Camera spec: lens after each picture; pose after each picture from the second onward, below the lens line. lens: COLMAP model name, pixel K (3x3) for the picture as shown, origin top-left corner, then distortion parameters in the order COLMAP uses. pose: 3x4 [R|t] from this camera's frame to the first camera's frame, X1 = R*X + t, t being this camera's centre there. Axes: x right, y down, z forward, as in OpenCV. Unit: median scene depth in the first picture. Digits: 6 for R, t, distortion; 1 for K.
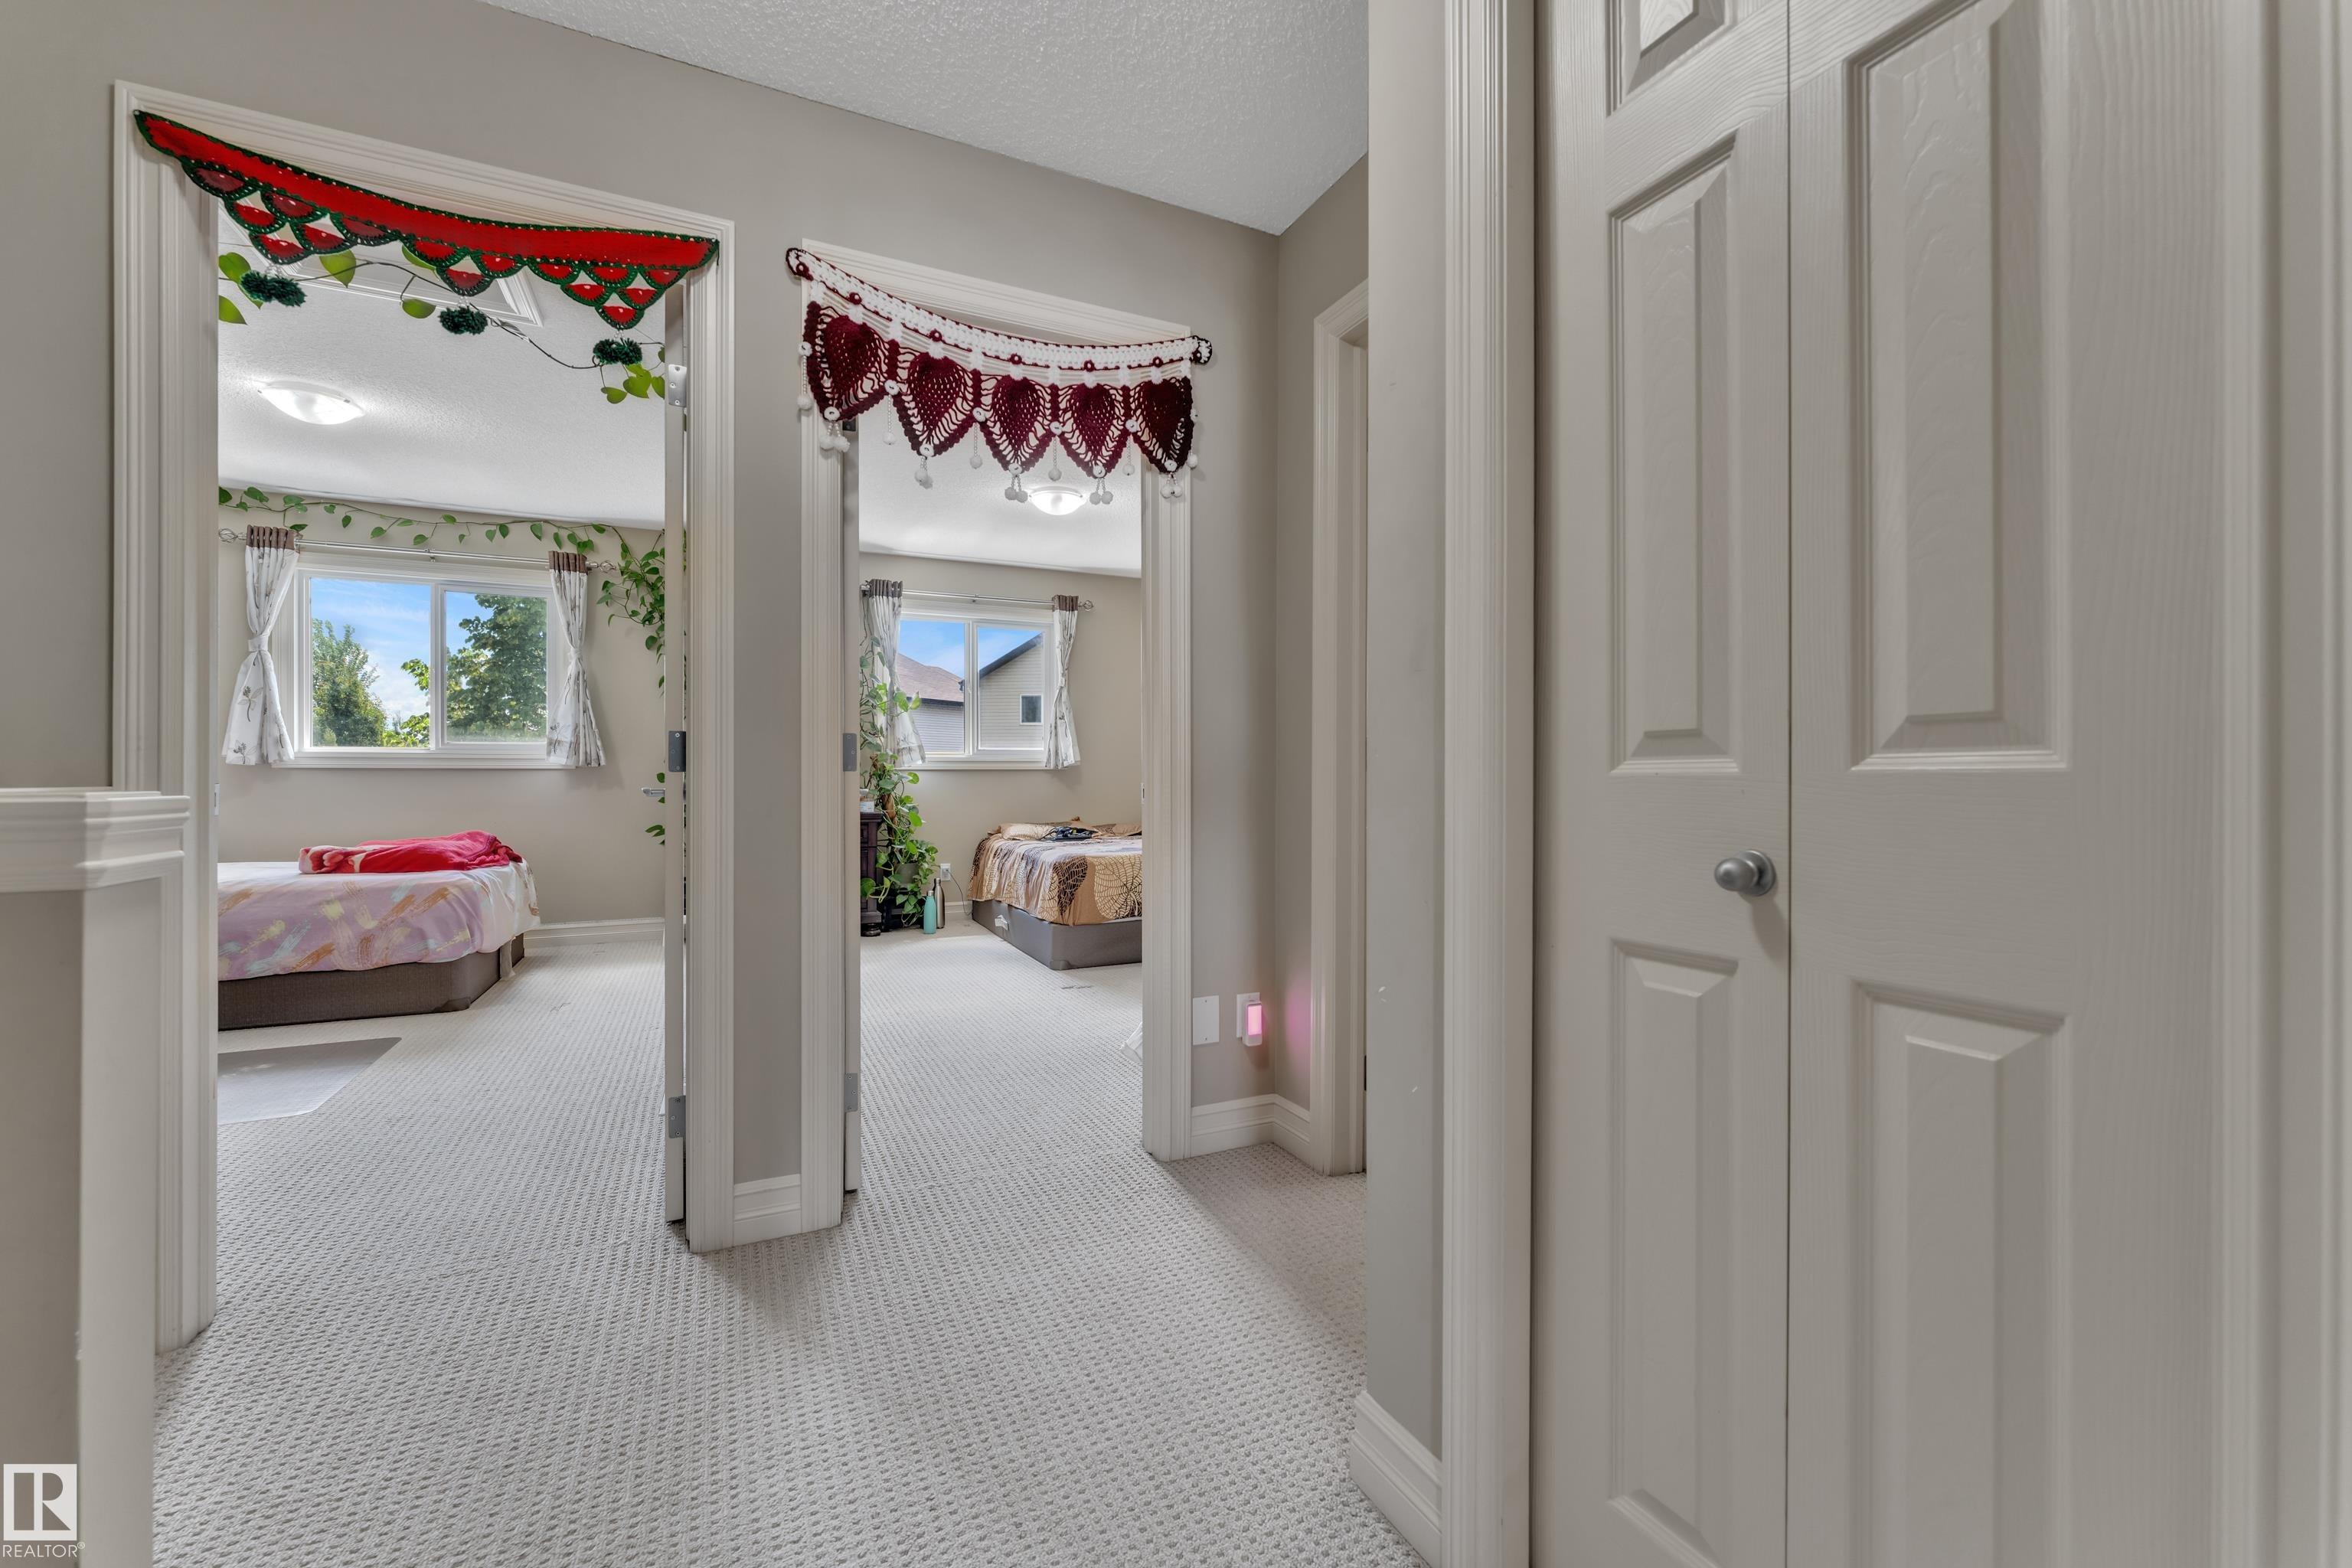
lens RADIAL K [[940.2, 0, 1173.9], [0, 940.2, 782.6], [0, 0, 1]] dist [0.000466, -0.000728]
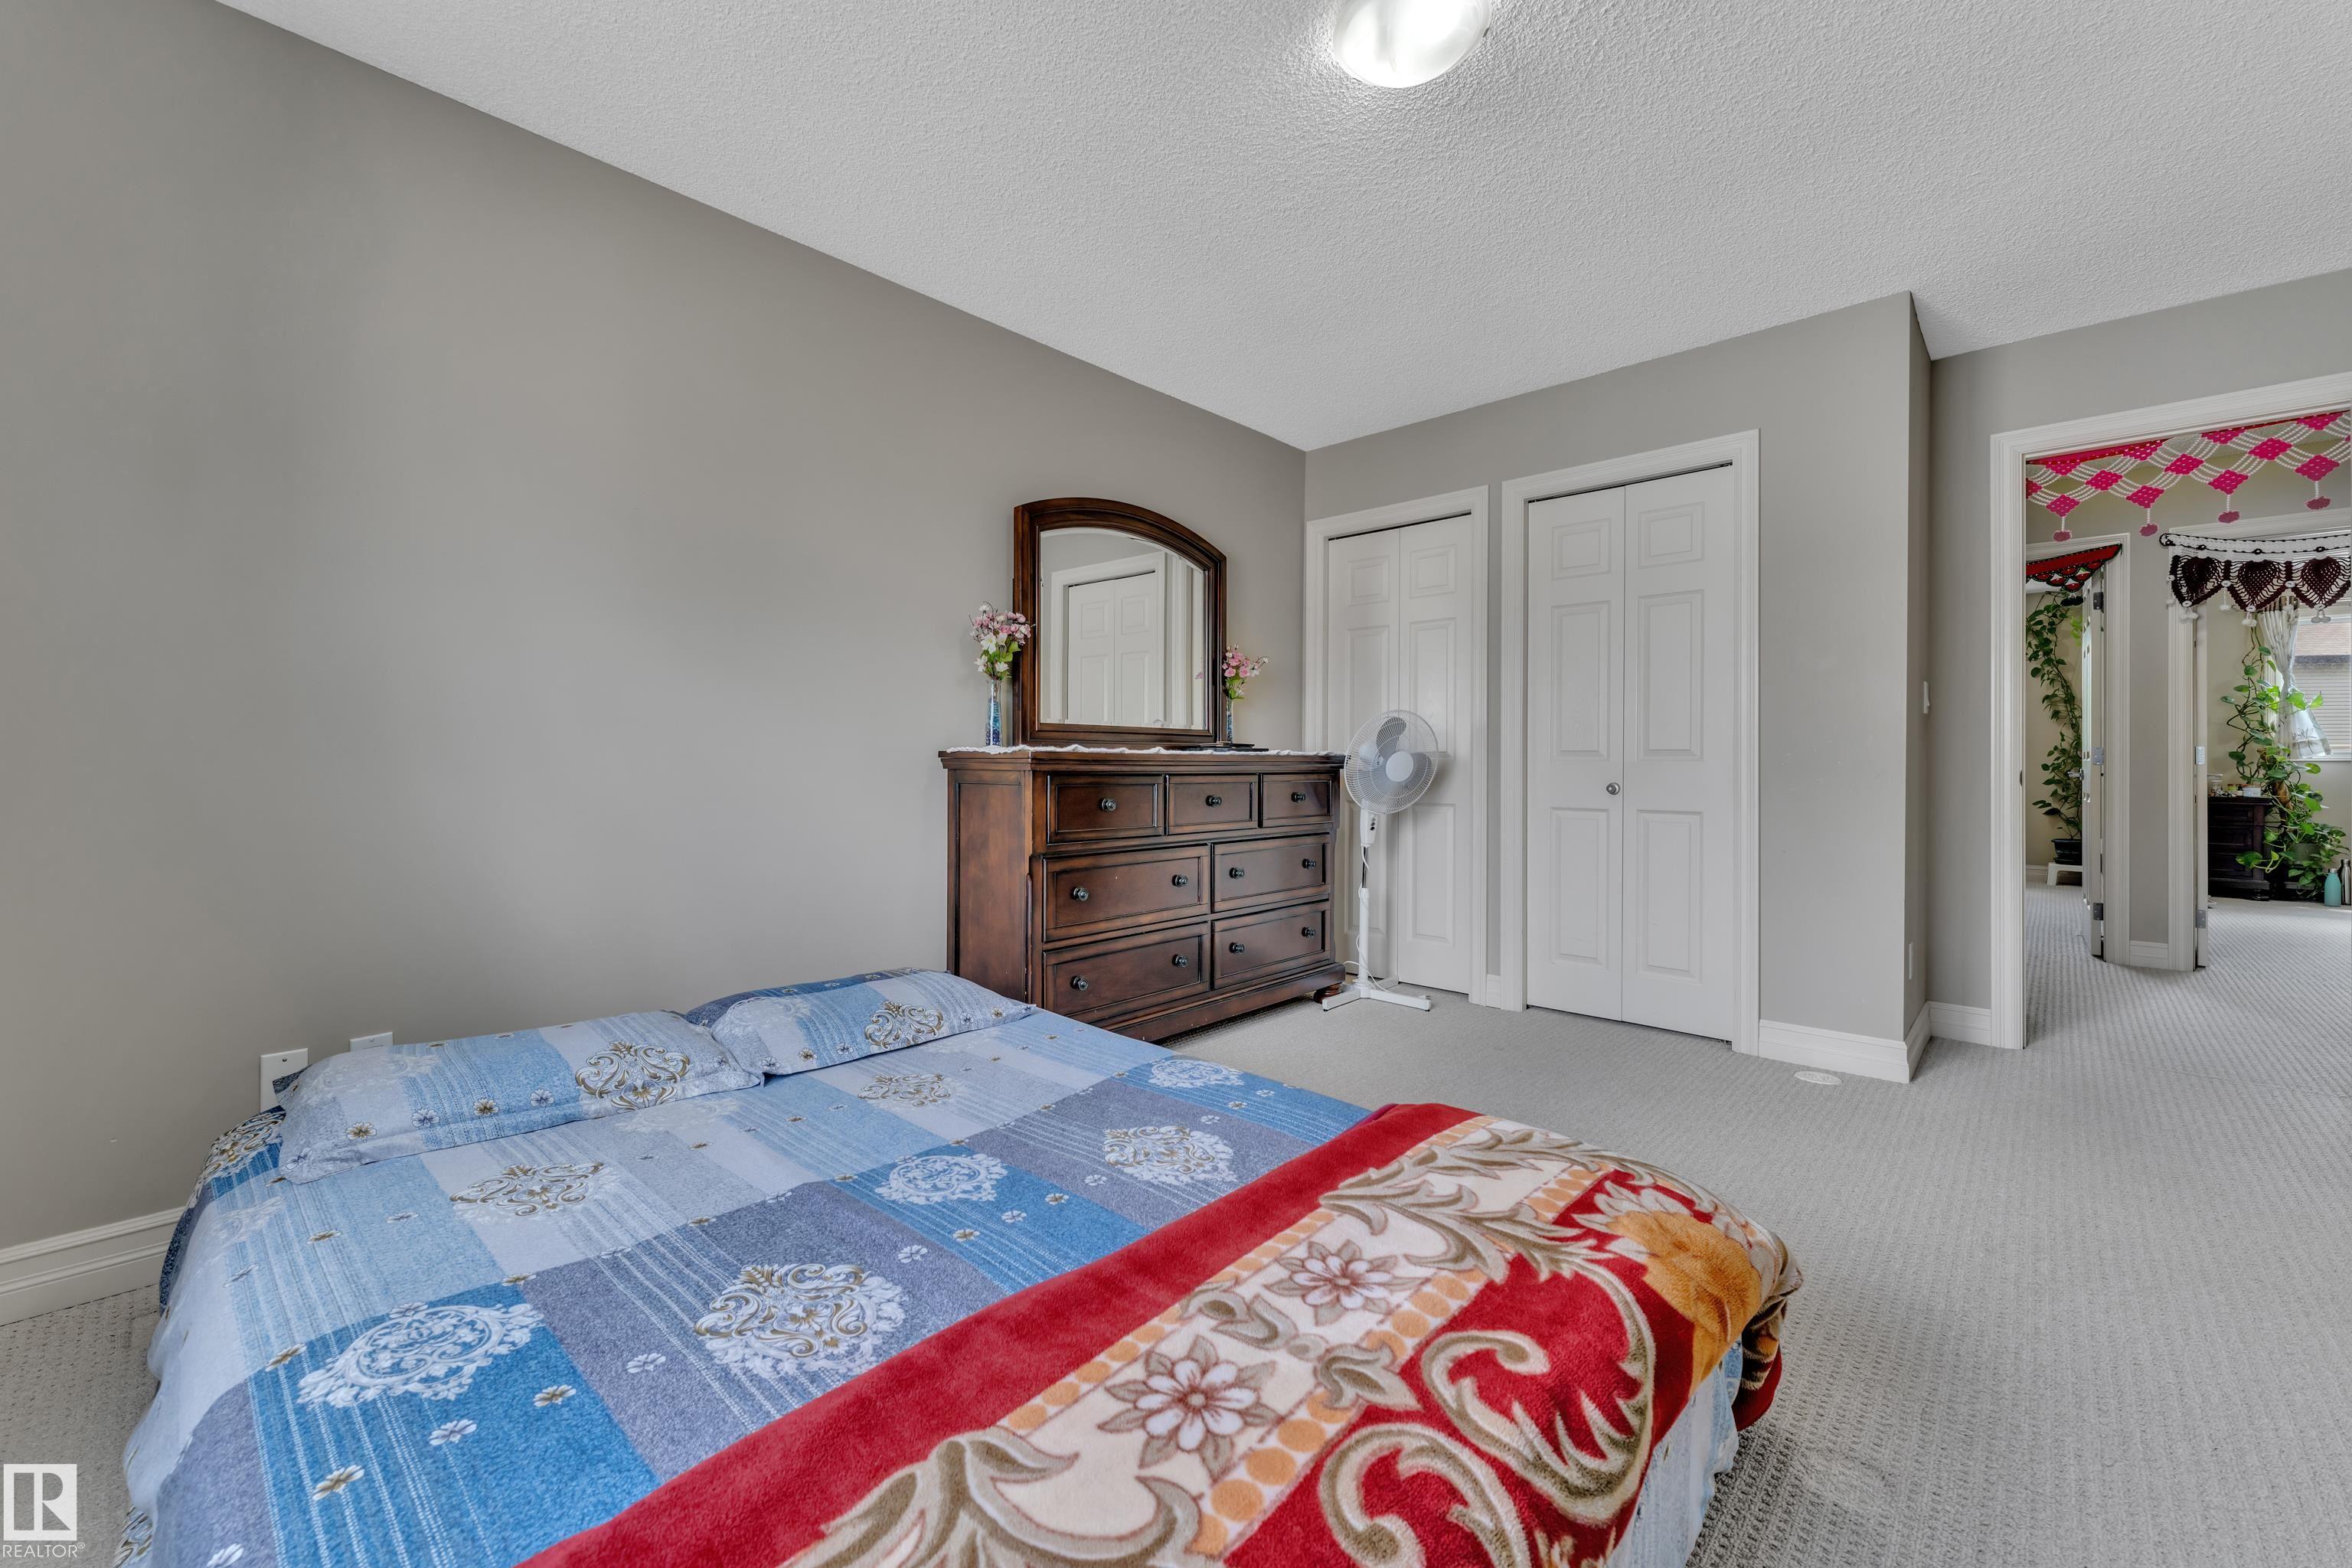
lens RADIAL K [[940.2, 0, 1163.0], [0, 940.2, 760.1], [0, 0, 1]] dist [0.000466, -0.000728]
pose [[0.354024, -0.003076, -0.935231, 0.327706], [-0.008845, 0.999939, -0.006637, 0.005361], [0.935194, 0.010622, 0.353975, -0.783692]]
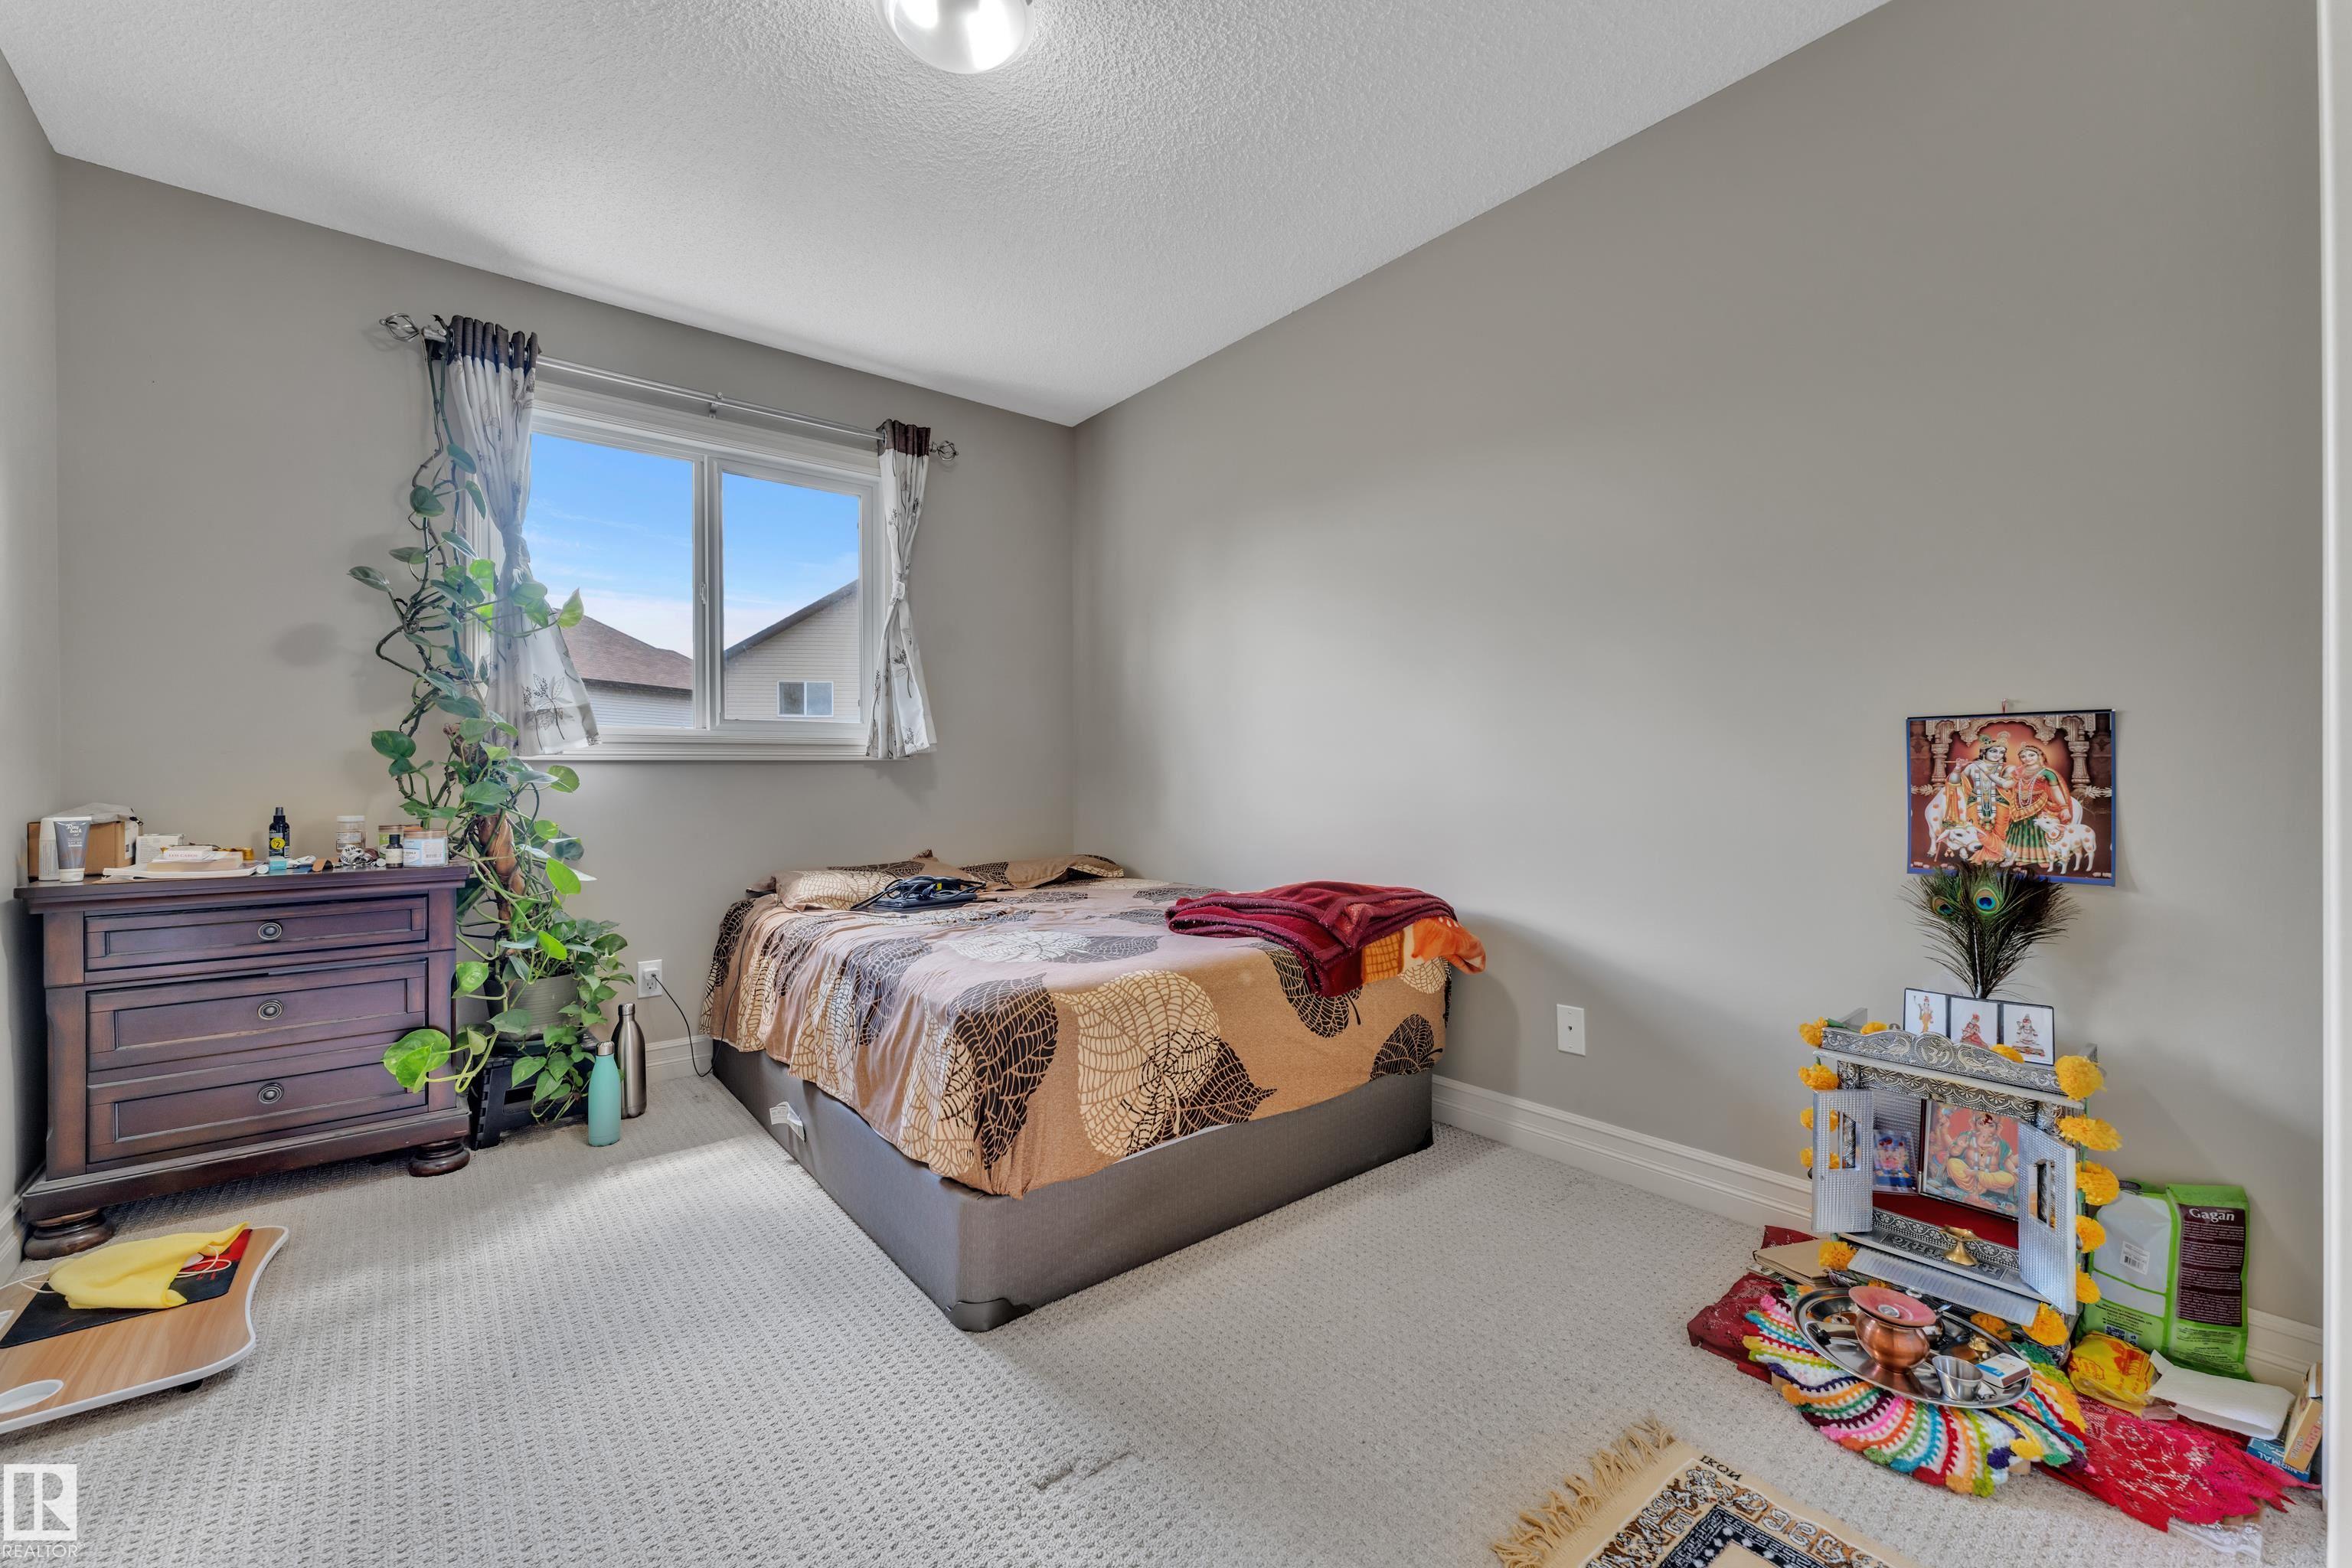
lens RADIAL K [[940.2, 0, 1177.6], [0, 940.2, 779.0], [0, 0, 1]] dist [0.000466, -0.000728]
pose [[0.970074, -0.006802, 0.242713, -0.120890], [0.007110, 0.999975, -0.000392, -0.003077], [-0.242704, 0.002106, 0.970098, 0.575524]]
